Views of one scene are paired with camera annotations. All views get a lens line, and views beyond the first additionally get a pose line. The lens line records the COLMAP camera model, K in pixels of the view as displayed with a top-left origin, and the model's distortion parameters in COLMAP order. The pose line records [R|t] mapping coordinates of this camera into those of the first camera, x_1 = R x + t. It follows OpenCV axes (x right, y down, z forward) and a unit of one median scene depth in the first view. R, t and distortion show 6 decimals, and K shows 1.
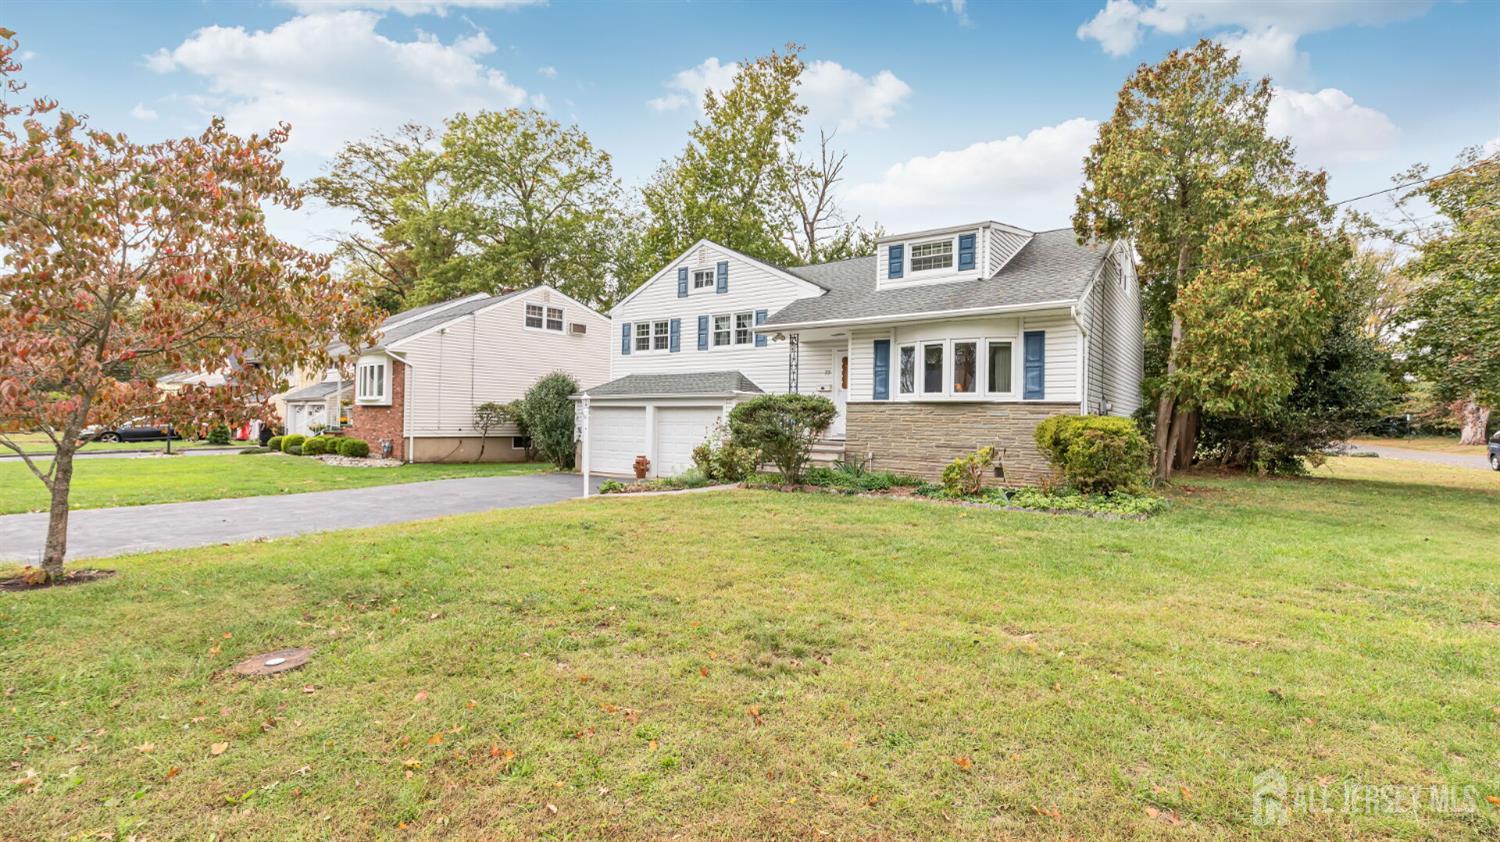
lens RADIAL K [[687.4, 0, 748.5], [0, 687.4, 413.7], [0, 0, 1]] dist [0.013056, 0.000521]
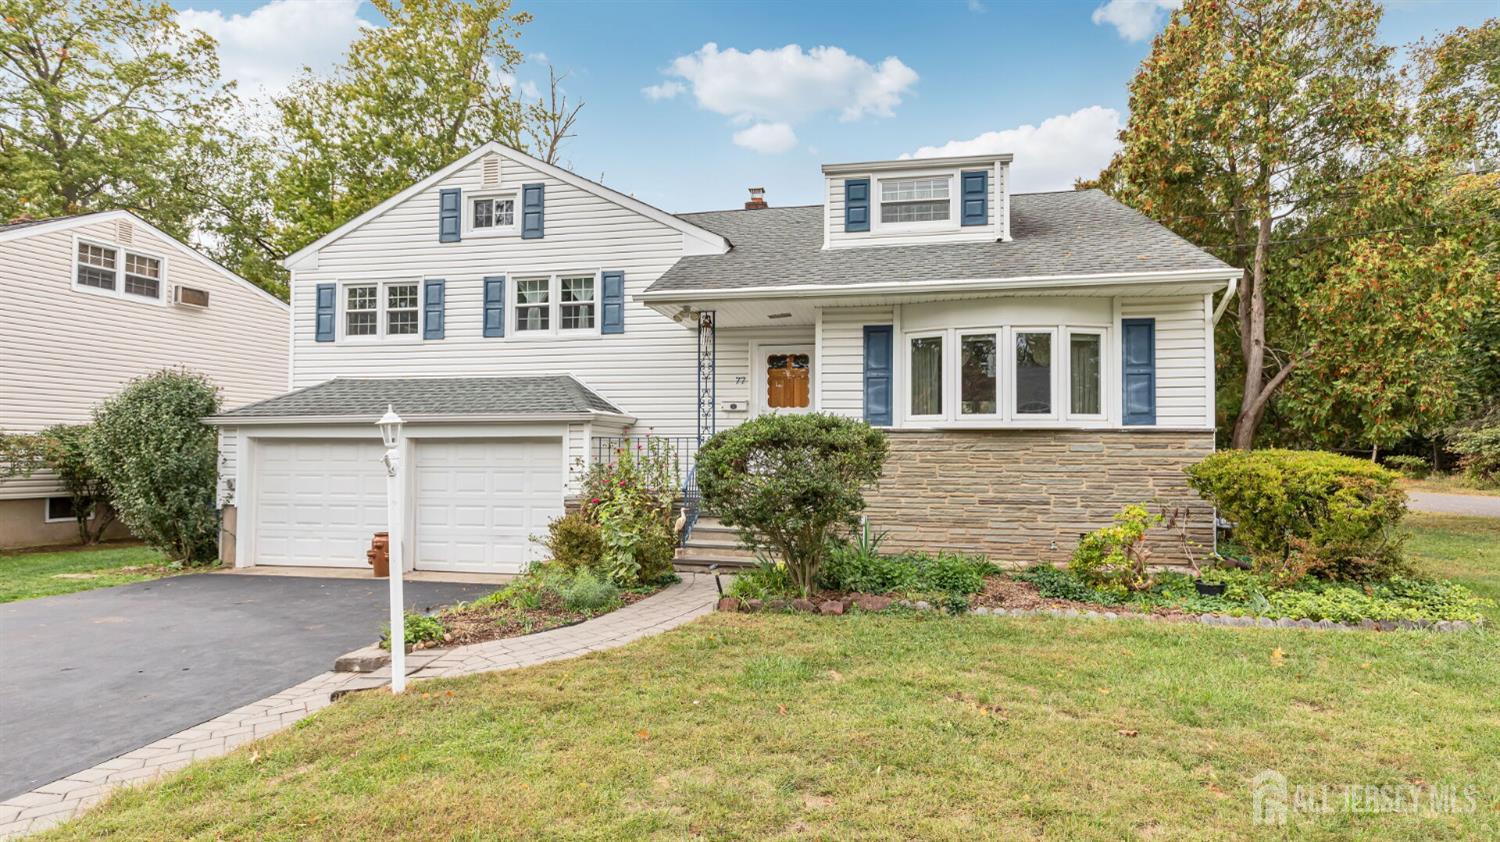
lens RADIAL K [[798.4, 0, 752.4], [0, 798.4, 432.7], [0, 0, 1]] dist [-0.001025, 0.000152]
pose [[0.908840, -0.003971, 0.417126, -0.147265], [0.008314, 0.999928, -0.008595, -0.006966], [-0.417062, 0.011280, 0.908808, 0.317416]]
